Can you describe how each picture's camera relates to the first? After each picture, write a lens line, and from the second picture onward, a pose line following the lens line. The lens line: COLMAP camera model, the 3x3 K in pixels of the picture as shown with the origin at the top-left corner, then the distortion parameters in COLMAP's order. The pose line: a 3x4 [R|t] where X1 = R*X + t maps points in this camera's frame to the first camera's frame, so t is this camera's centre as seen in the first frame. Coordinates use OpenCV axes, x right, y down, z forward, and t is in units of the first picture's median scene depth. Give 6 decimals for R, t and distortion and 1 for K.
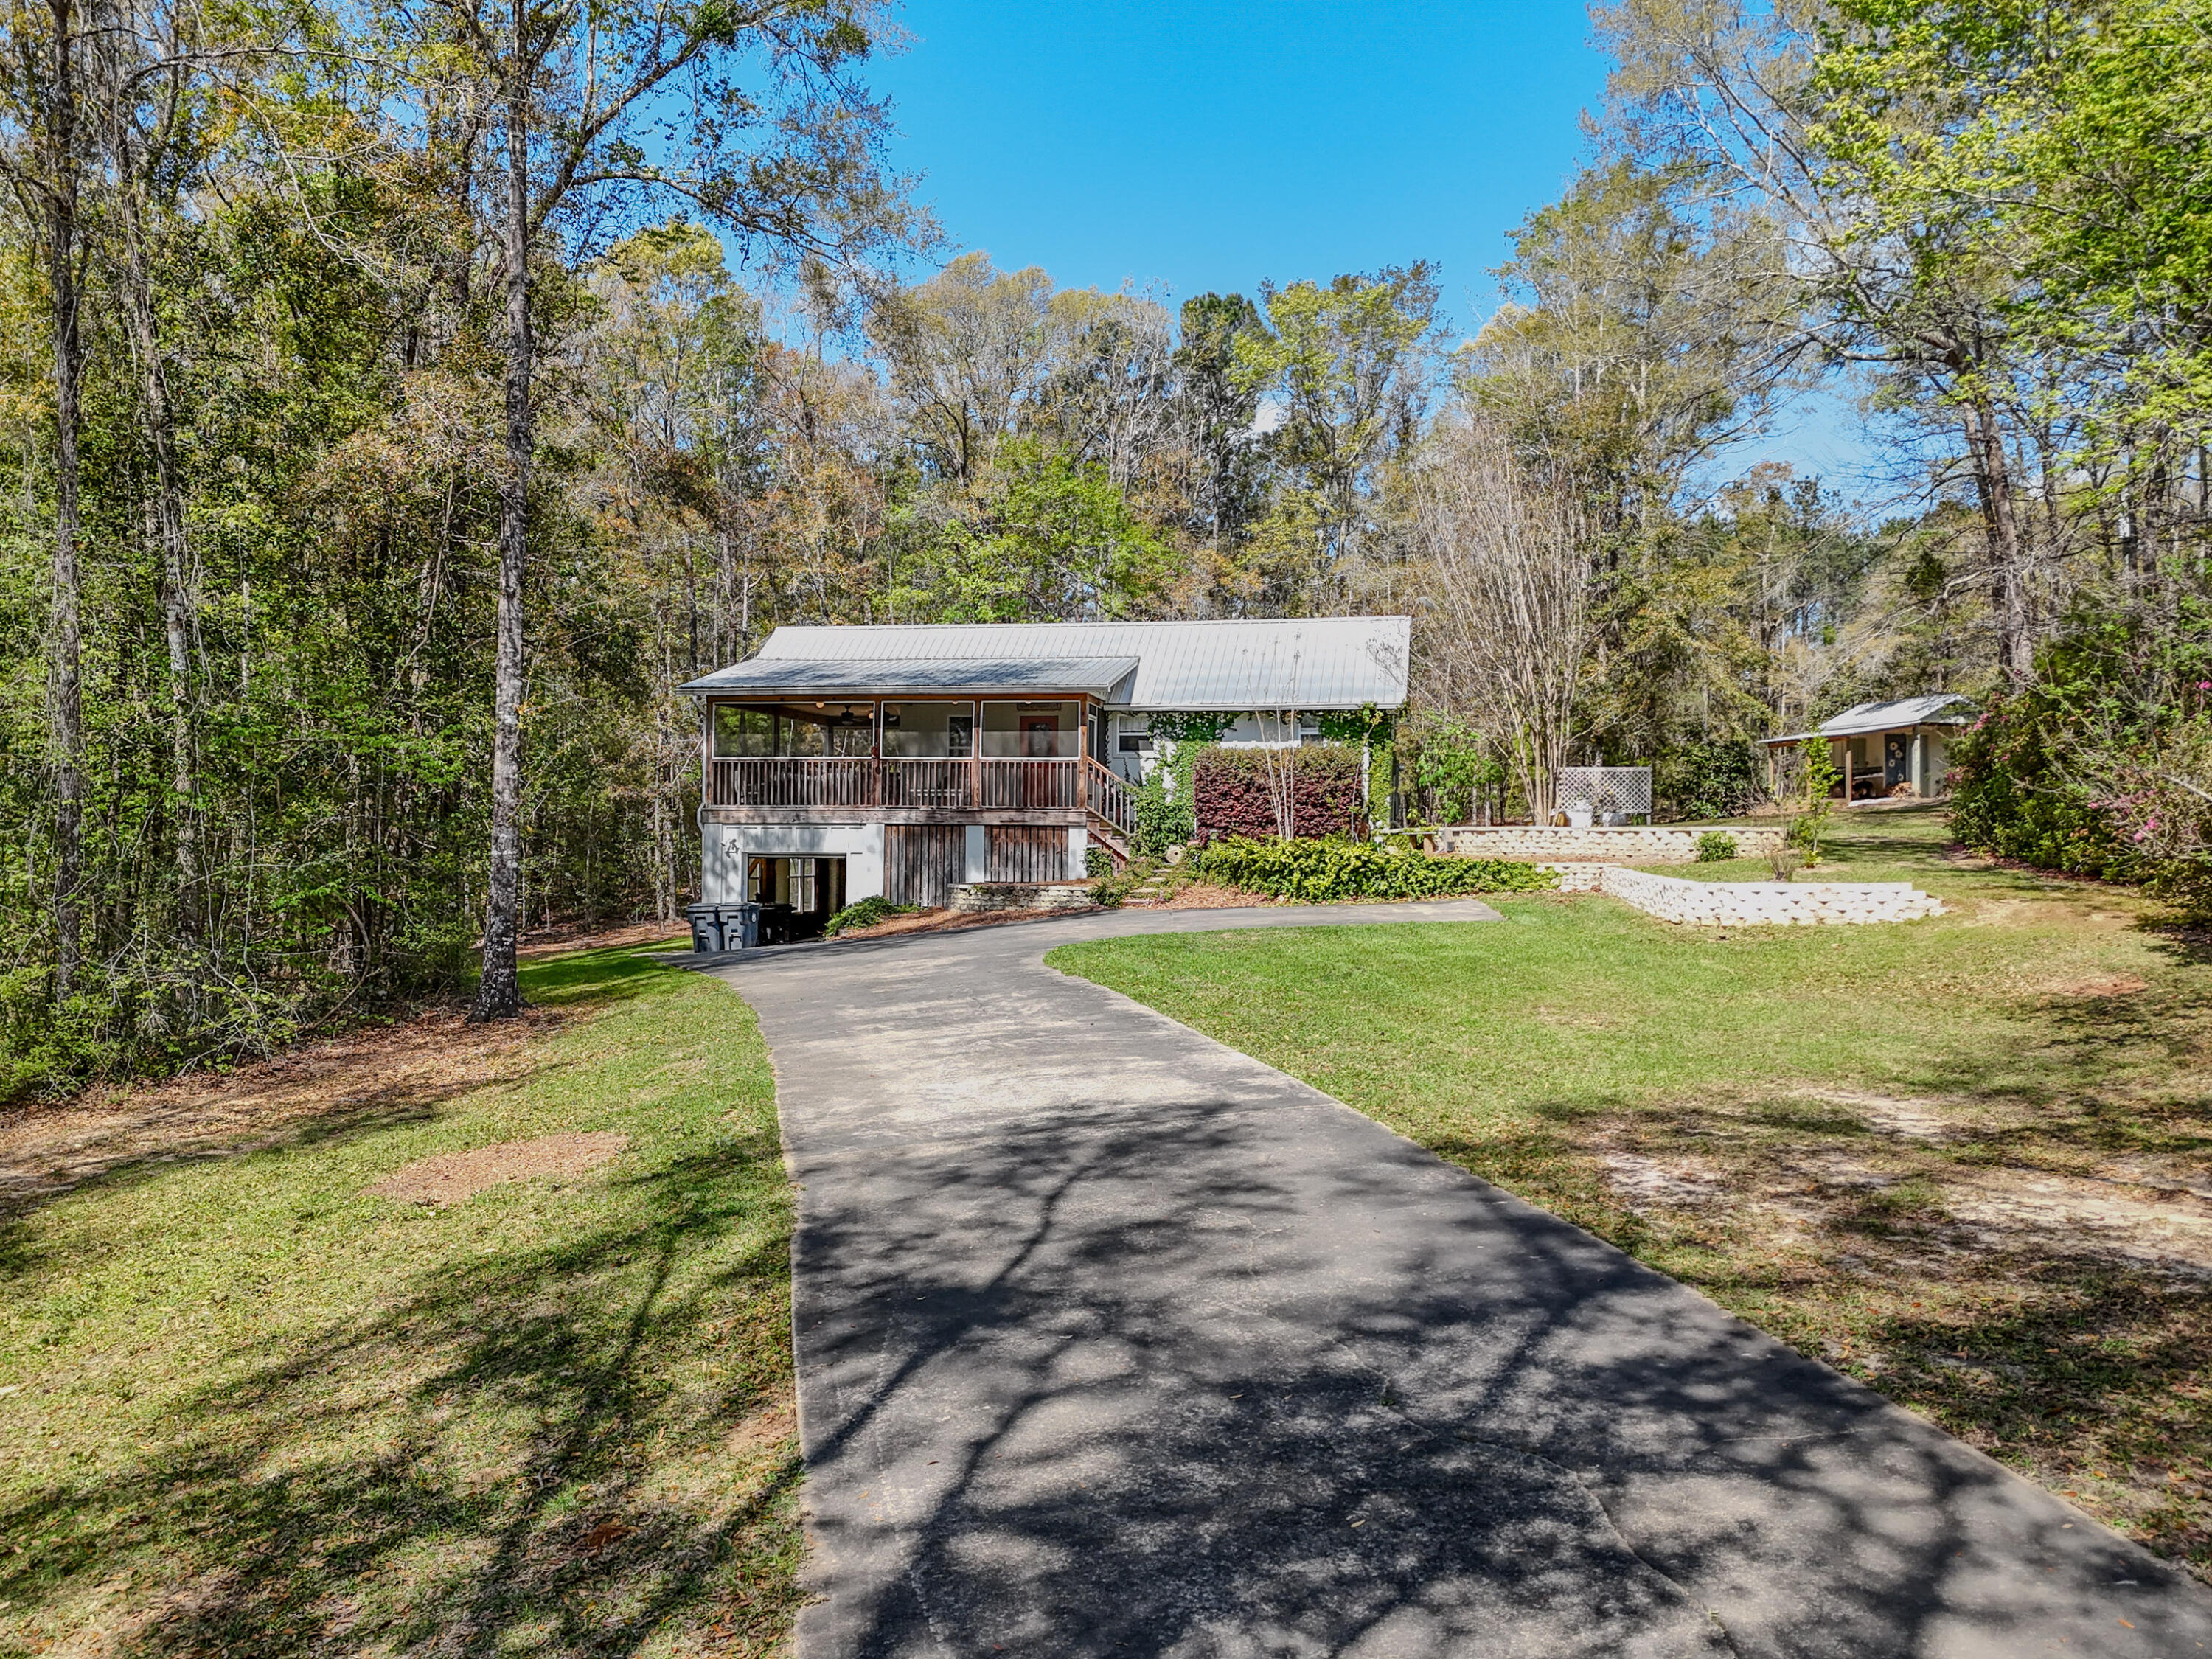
lens RADIAL K [[1673.2, 0, 1106.0], [0, 1673.2, 829.5], [0, 0, 1]] dist [0.089683, -0.000813]
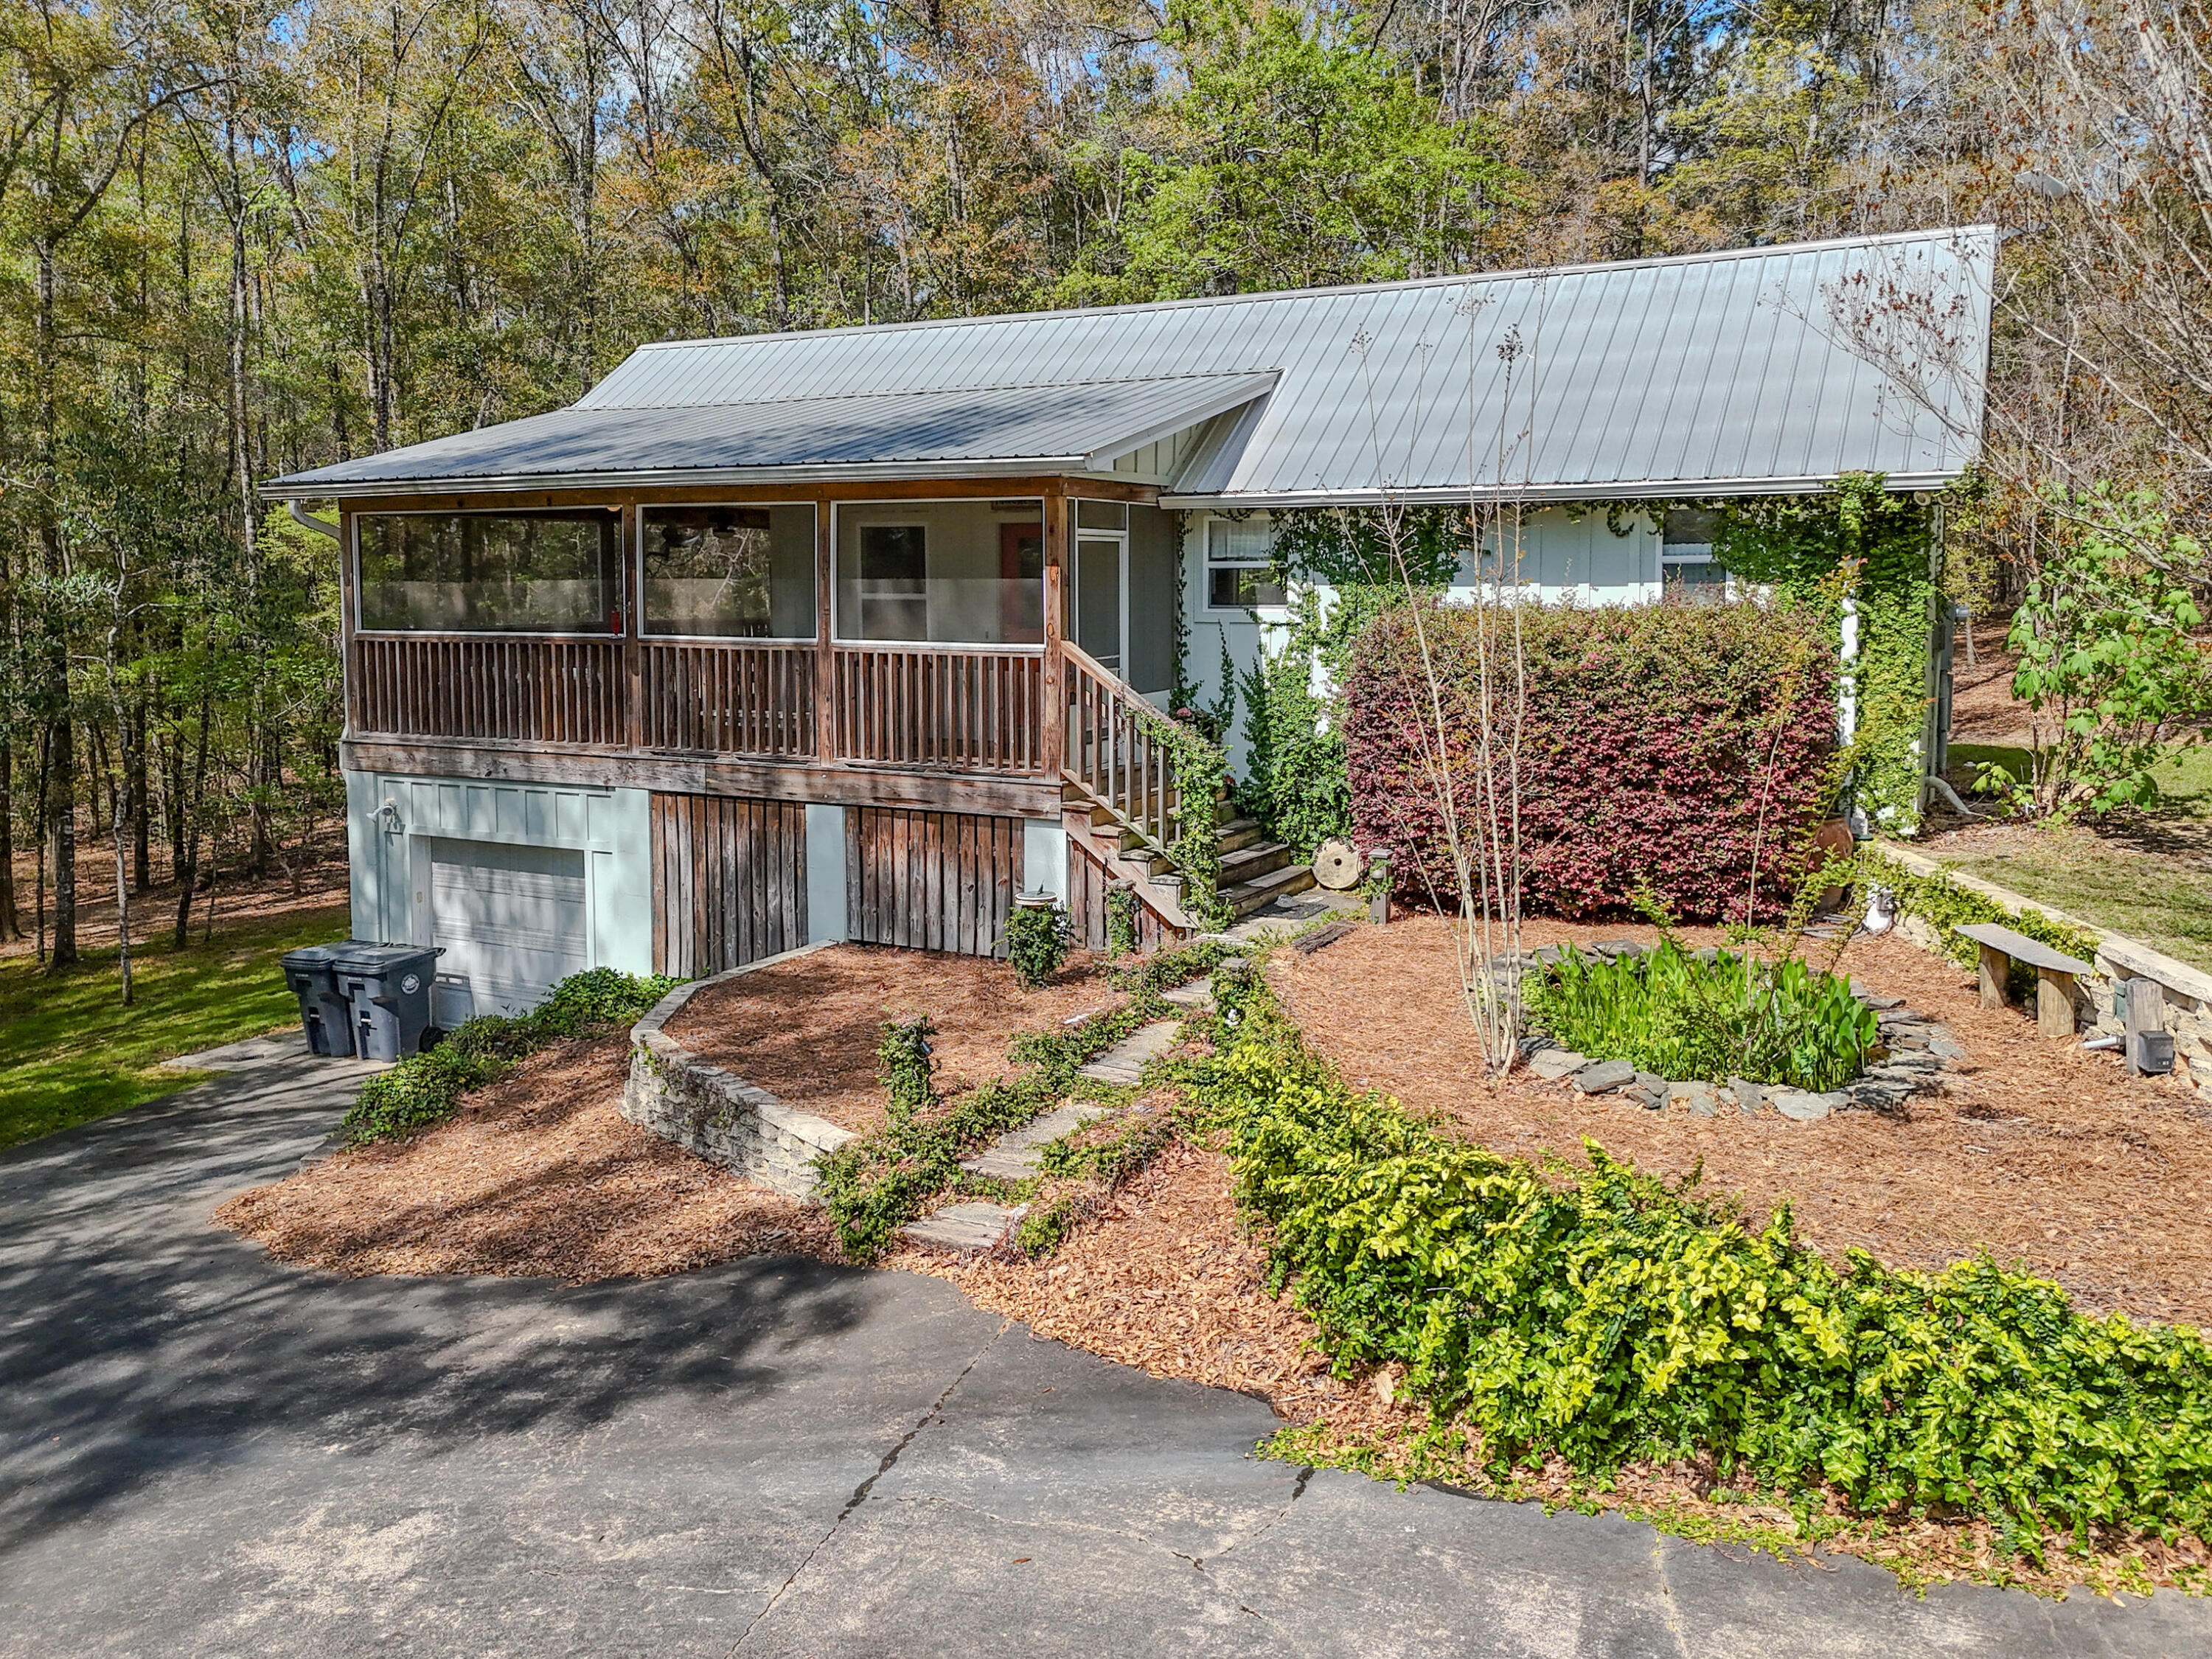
lens RADIAL K [[1680.0, 0, 1135.5], [0, 1680.0, 706.6], [0, 0, 1]] dist [0.066352, -0.056650]
pose [[0.961544, 0.008144, -0.274529, 0.107939], [0.016497, 0.996043, 0.087328, -0.060439], [0.274154, -0.088499, 0.957605, 0.610633]]
